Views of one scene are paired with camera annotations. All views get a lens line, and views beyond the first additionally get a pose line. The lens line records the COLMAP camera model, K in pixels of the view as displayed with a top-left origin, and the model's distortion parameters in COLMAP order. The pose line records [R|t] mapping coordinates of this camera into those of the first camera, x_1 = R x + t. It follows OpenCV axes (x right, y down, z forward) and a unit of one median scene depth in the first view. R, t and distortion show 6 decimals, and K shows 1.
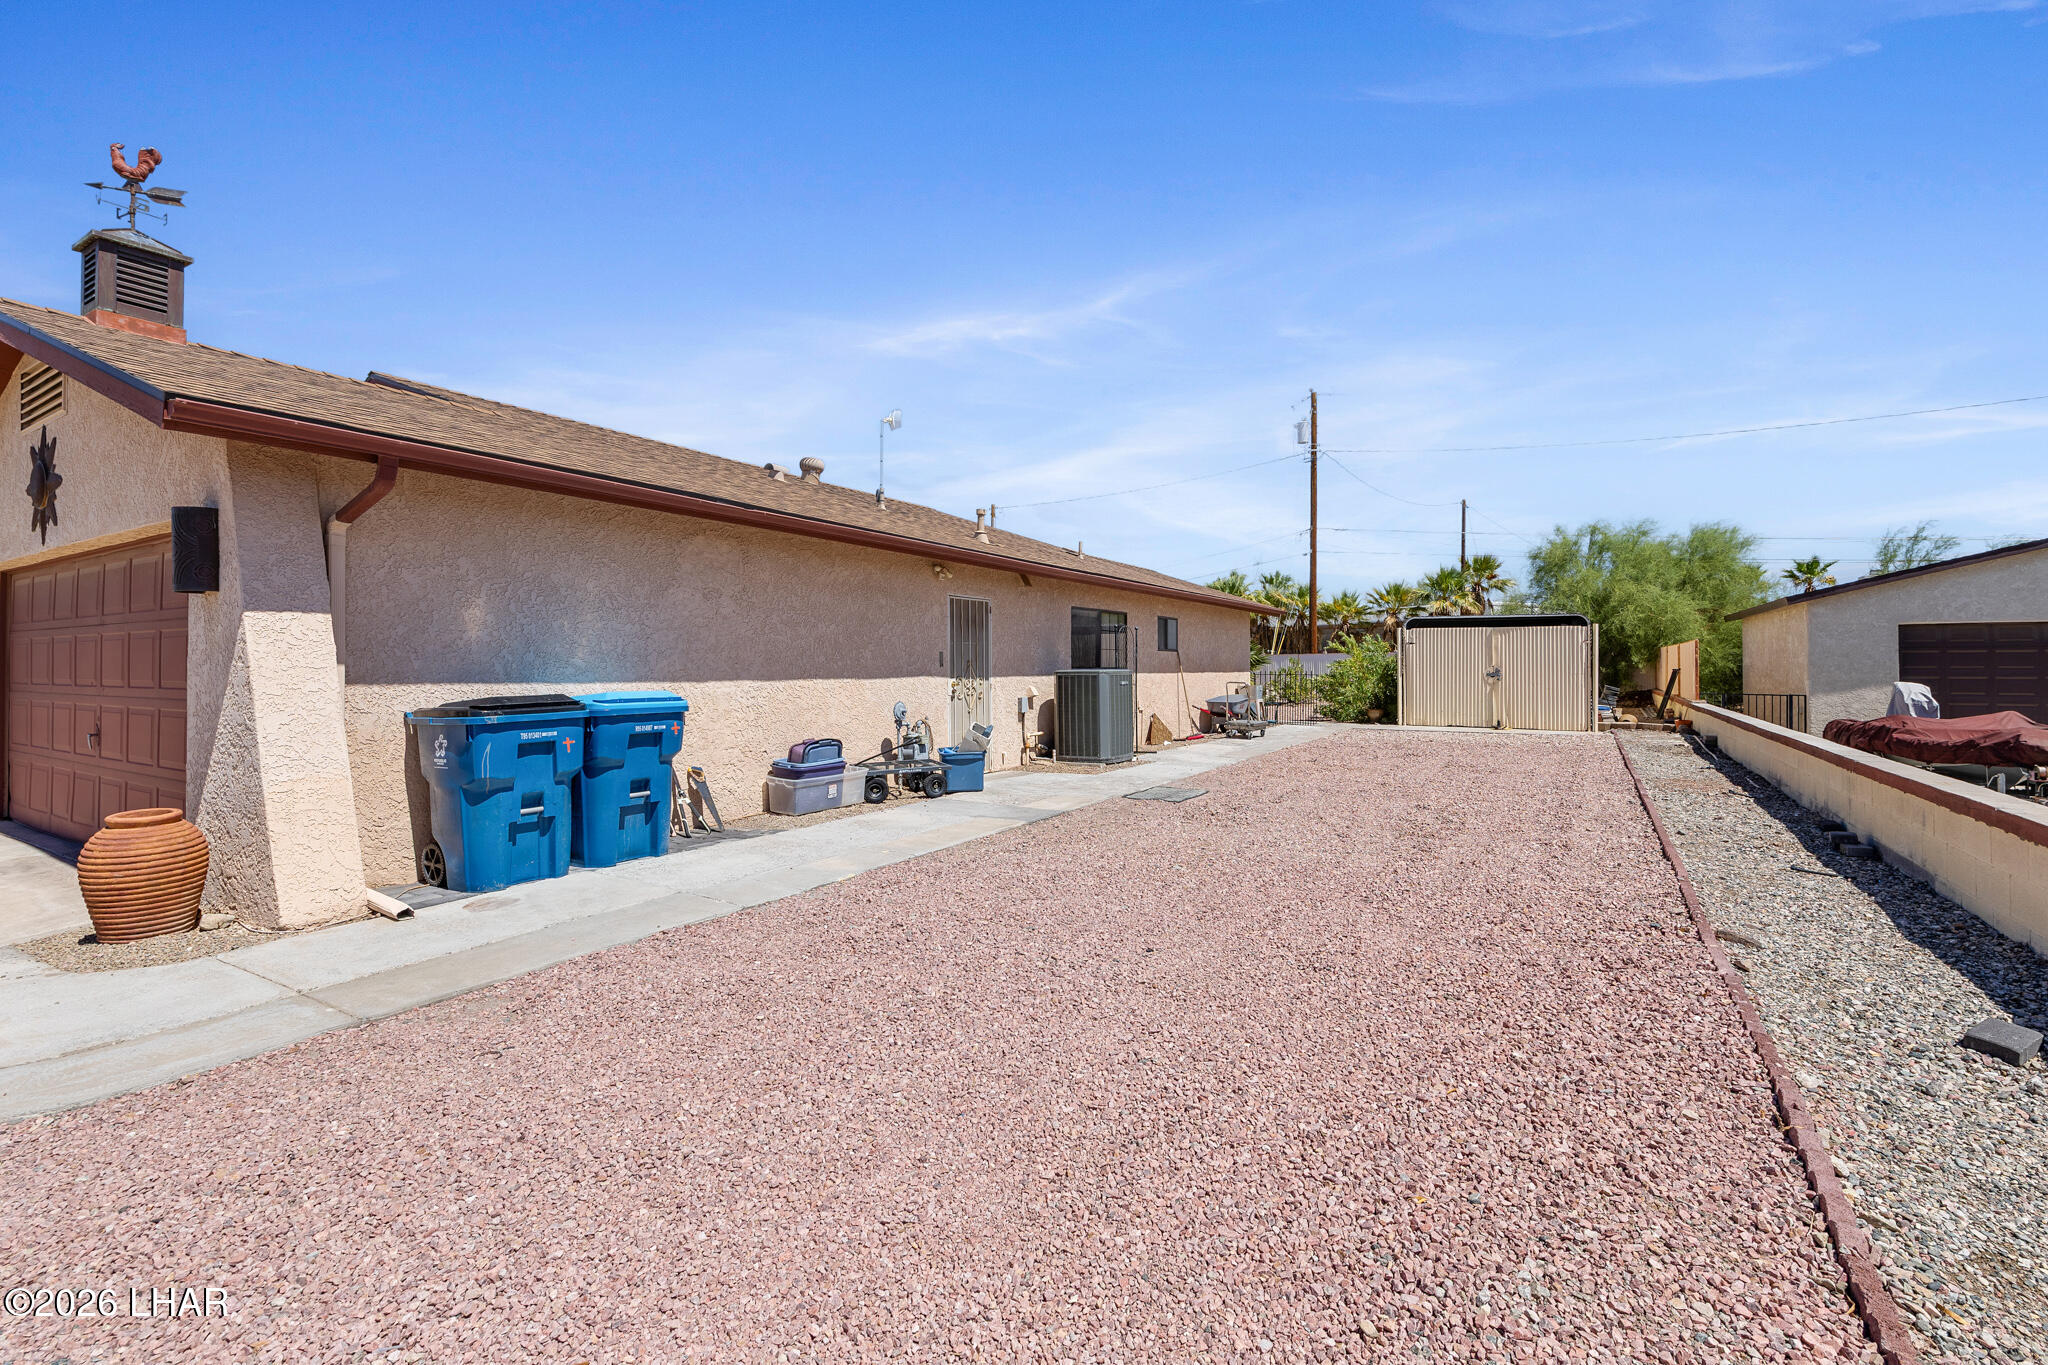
lens RADIAL K [[893.9, 0, 1088.5], [0, 893.9, 652.4], [0, 0, 1]] dist [0.000500, 0.000083]
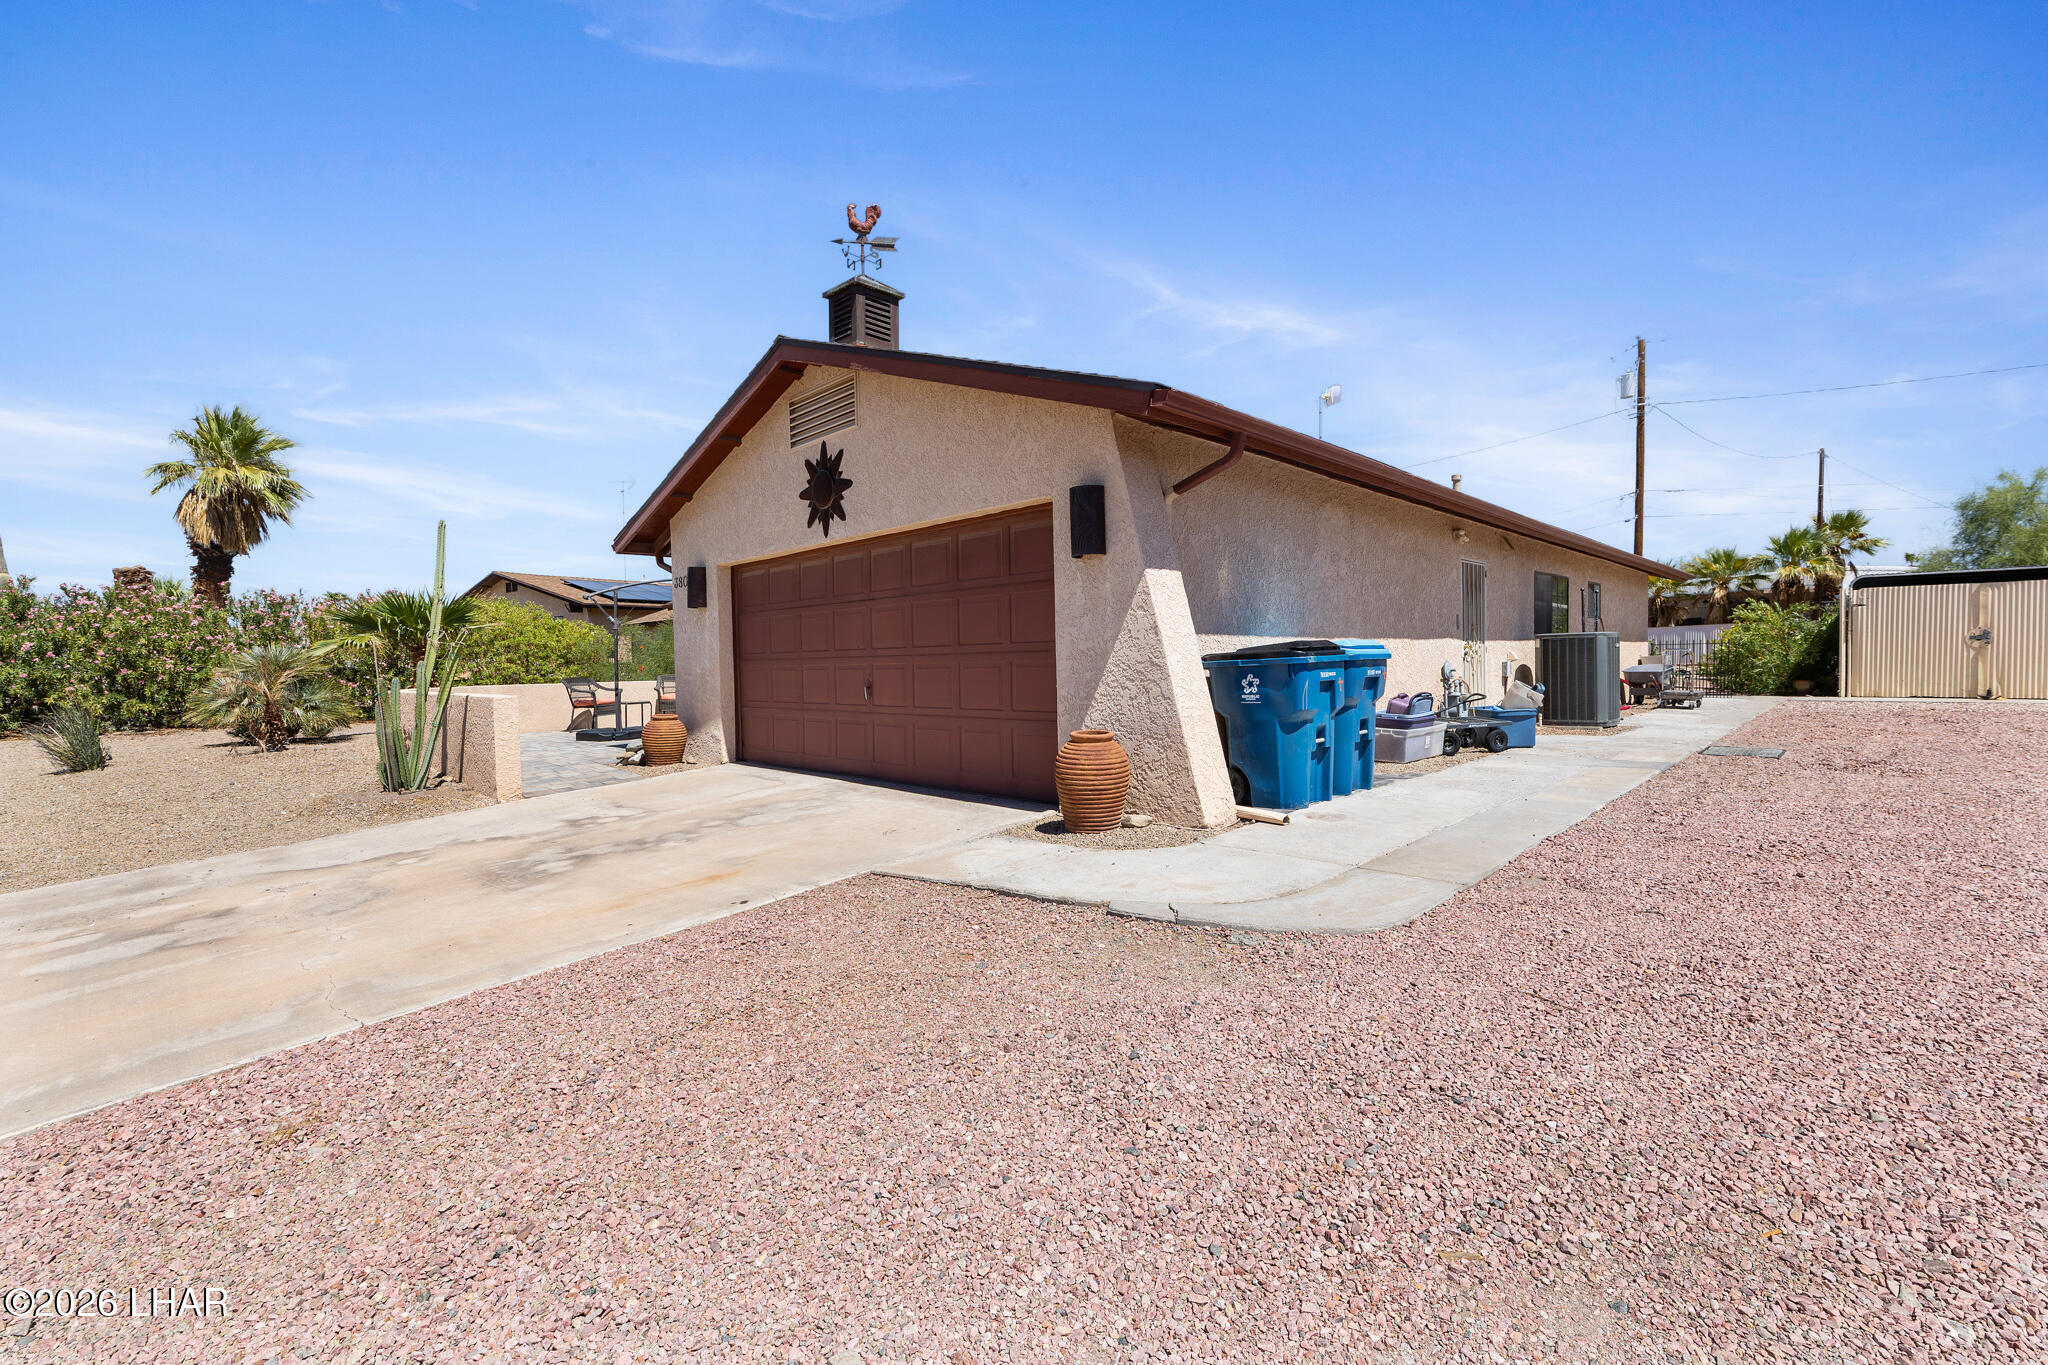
lens RADIAL K [[893.9, 0, 1028.5], [0, 893.9, 686.5], [0, 0, 1]] dist [0.000500, 0.000083]
pose [[0.972752, -0.010550, -0.231610, -0.510195], [0.020376, 0.998989, 0.040075, 0.038175], [0.230953, -0.043702, 0.971983, -0.137992]]
